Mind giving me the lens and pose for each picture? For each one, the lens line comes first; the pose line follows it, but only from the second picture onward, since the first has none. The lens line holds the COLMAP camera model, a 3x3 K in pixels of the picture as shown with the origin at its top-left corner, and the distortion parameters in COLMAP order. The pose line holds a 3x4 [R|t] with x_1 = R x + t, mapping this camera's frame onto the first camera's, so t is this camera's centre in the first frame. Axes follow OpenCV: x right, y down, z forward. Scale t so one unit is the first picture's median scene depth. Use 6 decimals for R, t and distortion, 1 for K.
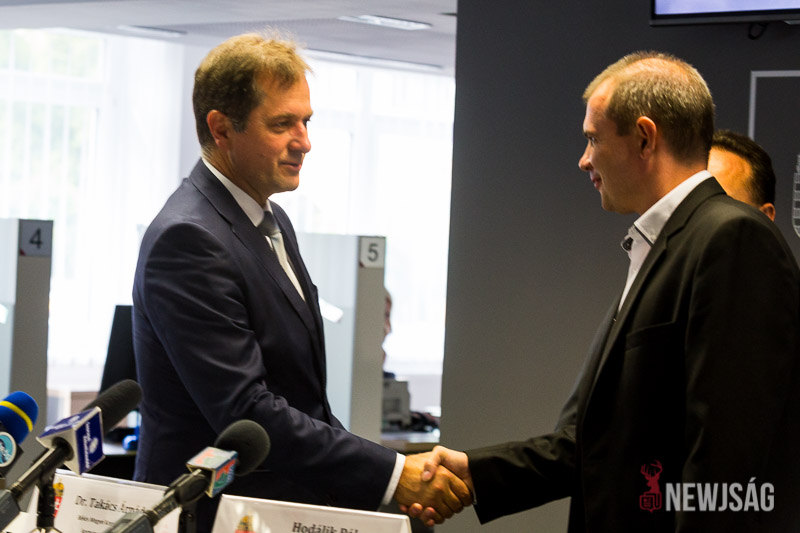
lens RADIAL K [[2182.3, 0, 296.9], [0, 2182.3, 266.1], [0, 0, 1]] dist [-0.023791, 0.447126]
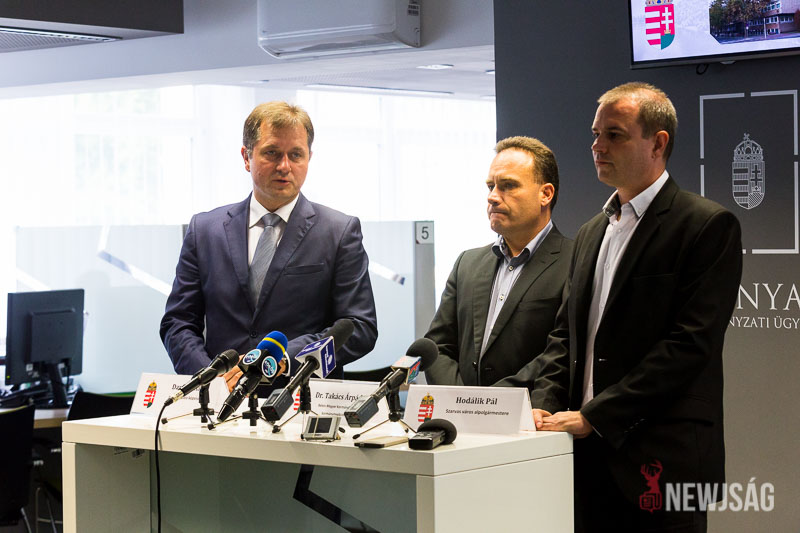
lens RADIAL K [[1901.8, 0, 371.4], [0, 1901.8, 265.8], [0, 0, 1]] dist [0.085971, 0.626931]
pose [[0.996508, -0.063067, 0.054717, -0.136303], [0.062540, 0.997979, 0.011292, -0.002163], [-0.055319, -0.007830, 0.998438, -0.426134]]
